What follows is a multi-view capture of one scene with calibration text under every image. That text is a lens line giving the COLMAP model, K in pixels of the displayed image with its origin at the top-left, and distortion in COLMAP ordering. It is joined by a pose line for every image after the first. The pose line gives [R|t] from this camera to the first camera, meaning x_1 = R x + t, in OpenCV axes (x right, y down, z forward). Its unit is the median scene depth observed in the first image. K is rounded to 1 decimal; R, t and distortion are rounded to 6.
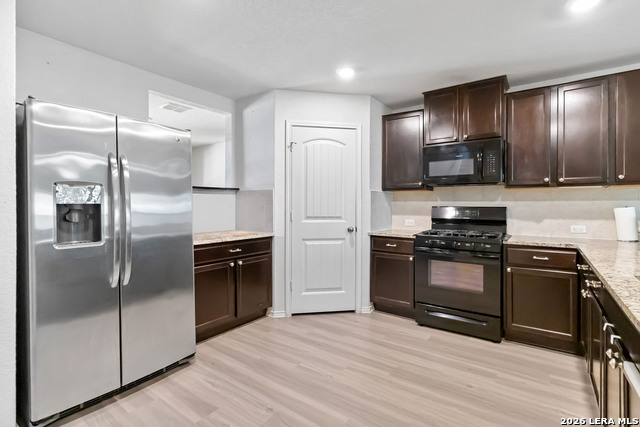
lens RADIAL K [[303.6, 0, 328.7], [0, 303.6, 204.4], [0, 0, 1]] dist [0.003233, 0.000307]
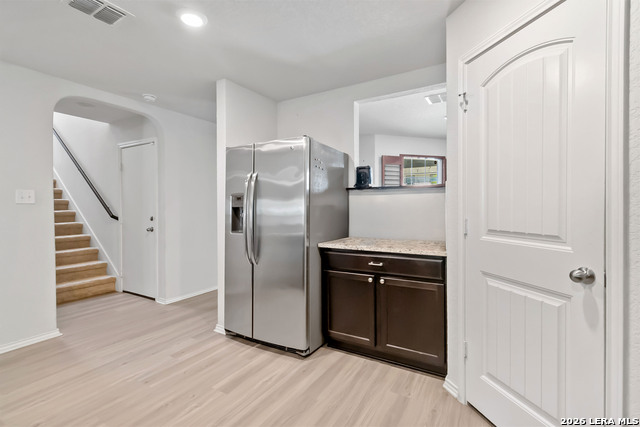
lens RADIAL K [[296.3, 0, 327.4], [0, 296.3, 210.8], [0, 0, 1]] dist [0.000682, 0.000378]
pose [[0.091307, 0.008074, -0.995790, 0.446219], [0.005284, 0.999949, 0.008592, 0.003980], [0.995809, -0.006047, 0.091260, 0.781598]]
